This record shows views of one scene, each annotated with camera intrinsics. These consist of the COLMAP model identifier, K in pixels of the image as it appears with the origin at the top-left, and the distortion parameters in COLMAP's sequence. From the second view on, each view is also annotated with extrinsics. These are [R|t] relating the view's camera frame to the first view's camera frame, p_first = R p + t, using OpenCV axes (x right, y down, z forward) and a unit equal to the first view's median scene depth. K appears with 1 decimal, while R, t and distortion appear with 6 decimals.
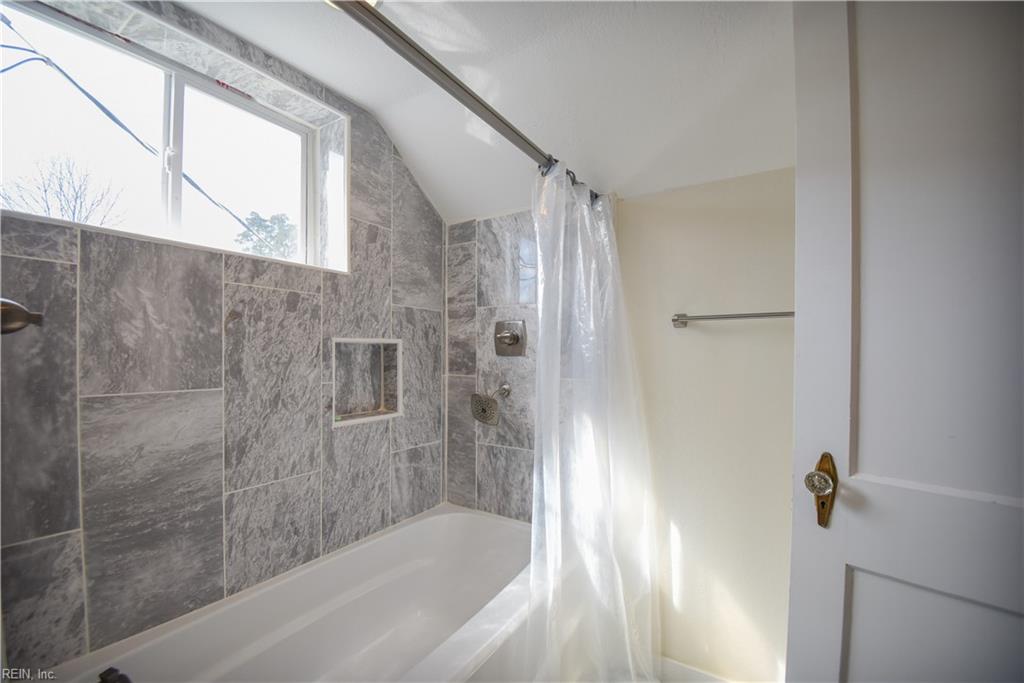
lens RADIAL K [[422.5, 0, 511.9], [0, 422.5, 350.2], [0, 0, 1]] dist [-0.040099, -0.000432]
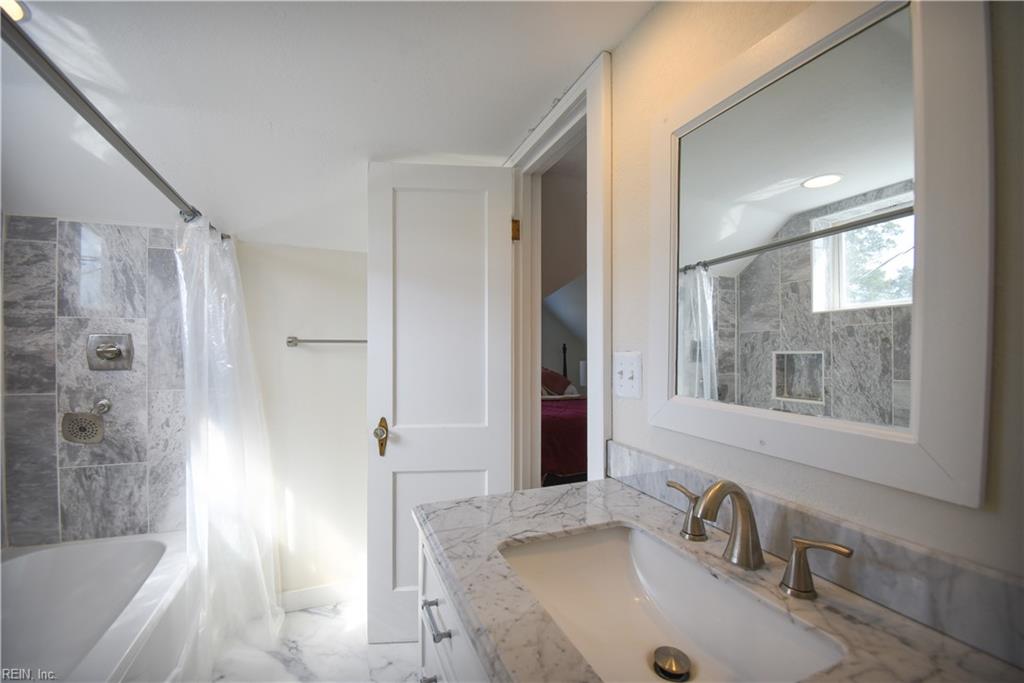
lens RADIAL K [[422.5, 0, 510.2], [0, 422.5, 350.6], [0, 0, 1]] dist [-0.040099, -0.000432]
pose [[0.591710, 0.002176, 0.806148, -0.212674], [-0.000089, 0.999997, -0.002634, -0.029504], [-0.806151, 0.001487, 0.591708, -0.290894]]
